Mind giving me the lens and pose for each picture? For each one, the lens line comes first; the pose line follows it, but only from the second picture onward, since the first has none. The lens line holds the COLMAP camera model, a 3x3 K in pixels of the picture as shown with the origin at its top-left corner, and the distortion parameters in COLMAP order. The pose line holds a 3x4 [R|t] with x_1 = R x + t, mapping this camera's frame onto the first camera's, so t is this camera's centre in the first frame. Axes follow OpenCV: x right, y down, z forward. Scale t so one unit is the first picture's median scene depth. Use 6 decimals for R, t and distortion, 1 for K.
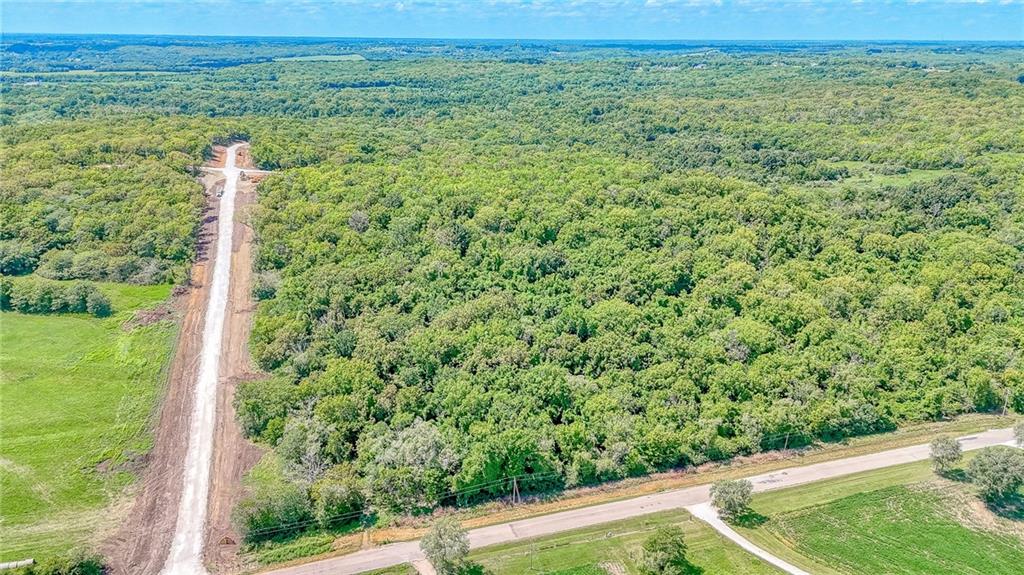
lens RADIAL K [[754.5, 0, 513.8], [0, 754.5, 287.1], [0, 0, 1]] dist [0.055407, -0.040548]
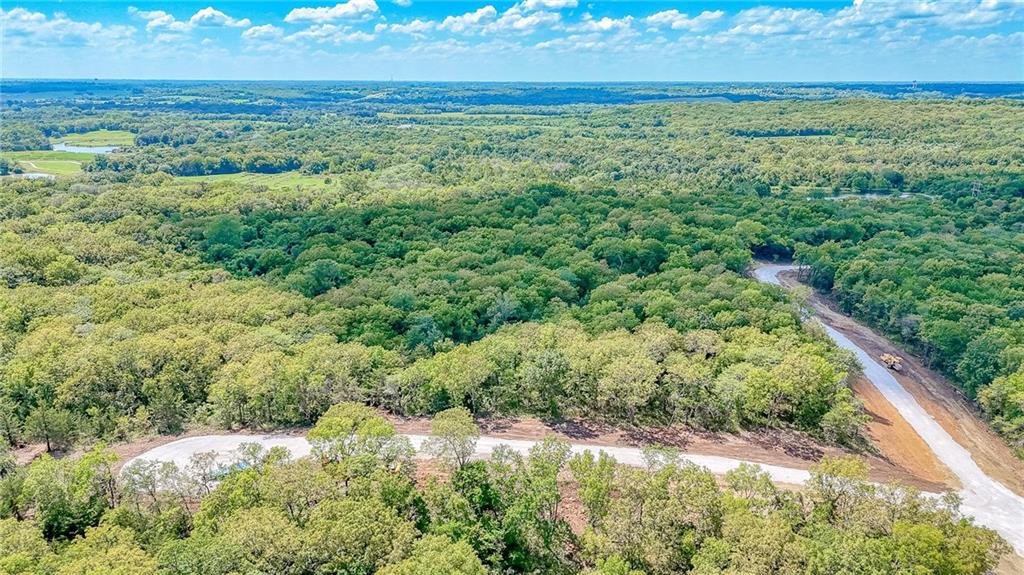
lens RADIAL K [[754.5, 0, 504.2], [0, 754.5, 292.4], [0, 0, 1]] dist [0.055407, -0.040548]
pose [[0.910971, 0.108136, -0.398042, -0.146474], [-0.126884, 0.991696, -0.020975, -0.067851], [0.392469, 0.069613, 0.917127, 0.242839]]
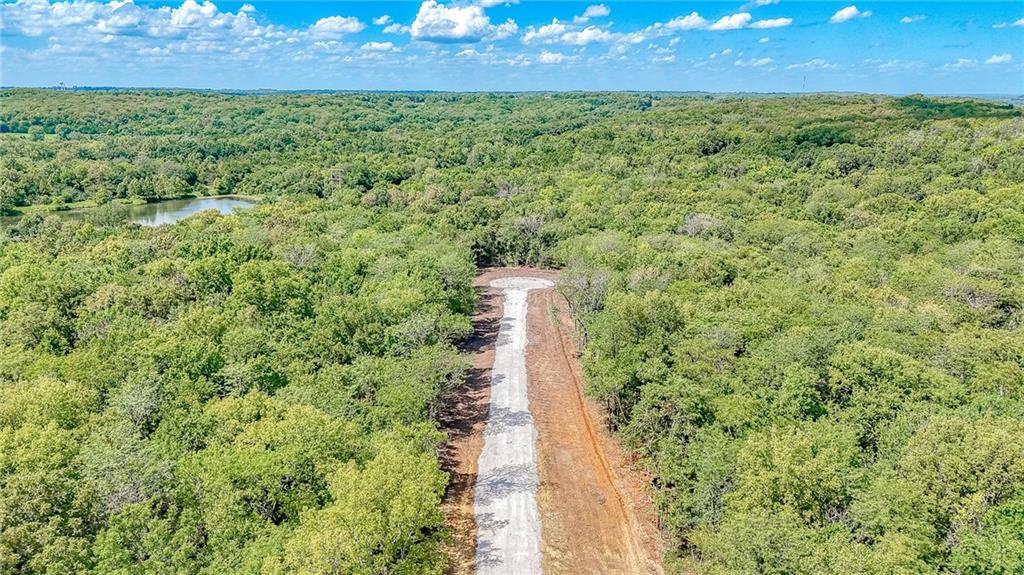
lens RADIAL K [[754.5, 0, 507.5], [0, 754.5, 280.2], [0, 0, 1]] dist [0.055407, -0.040548]
pose [[0.836160, -0.131908, 0.532387, -0.180398], [0.171140, 0.984936, -0.024755, -0.105796], [-0.521102, 0.111812, 0.846139, 0.434598]]
